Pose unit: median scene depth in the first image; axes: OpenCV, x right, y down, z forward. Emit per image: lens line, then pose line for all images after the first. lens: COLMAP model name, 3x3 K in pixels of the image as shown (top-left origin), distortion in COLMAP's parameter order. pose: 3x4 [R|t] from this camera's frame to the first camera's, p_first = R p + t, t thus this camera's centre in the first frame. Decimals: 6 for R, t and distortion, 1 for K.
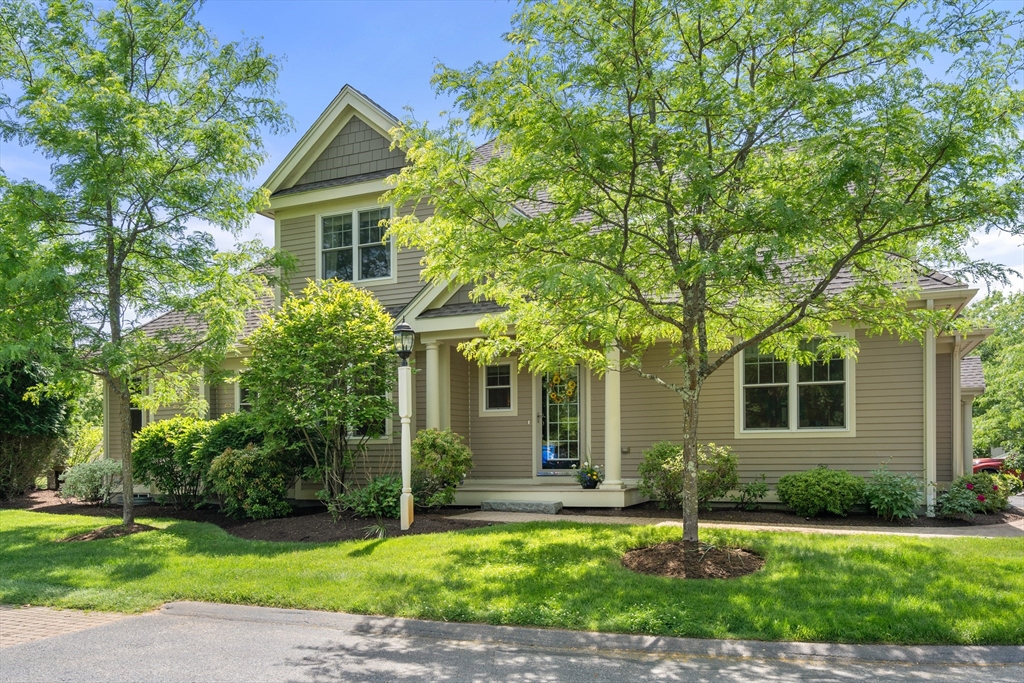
lens RADIAL K [[763.9, 0, 512.0], [0, 763.9, 341.5], [0, 0, 1]] dist [0.001210, 0.001493]
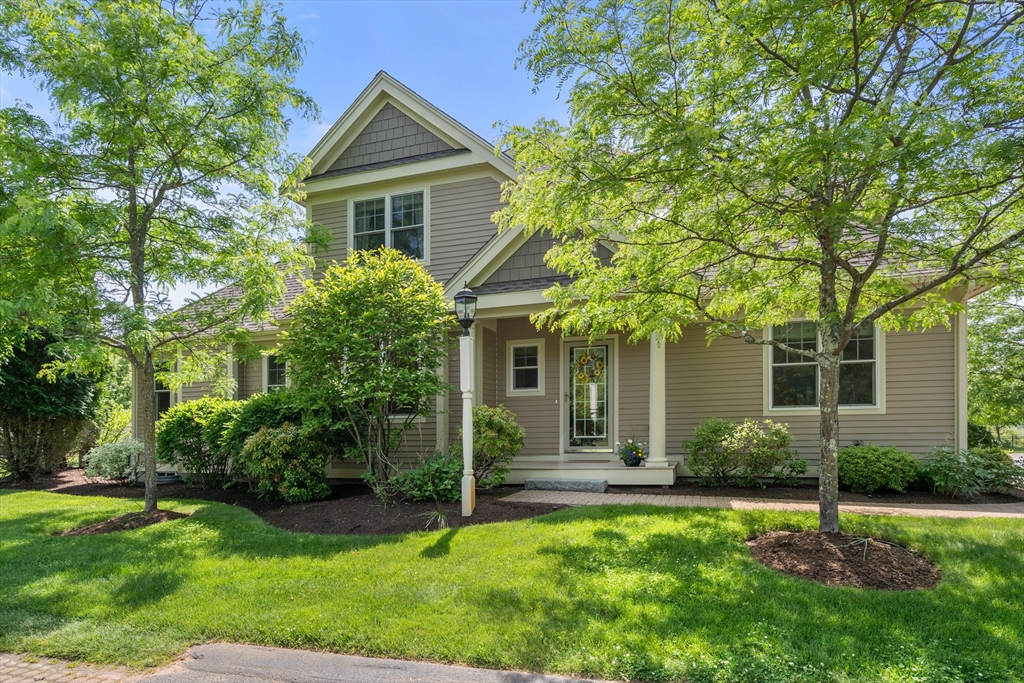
lens RADIAL K [[580.5, 0, 512.0], [0, 580.5, 341.5], [0, 0, 1]] dist [0.003205, 0.000886]
pose [[0.997123, 0.006375, 0.075536, -0.118206], [-0.005693, 0.999941, -0.009248, 0.038028], [-0.075591, 0.008792, 0.997100, 0.258197]]
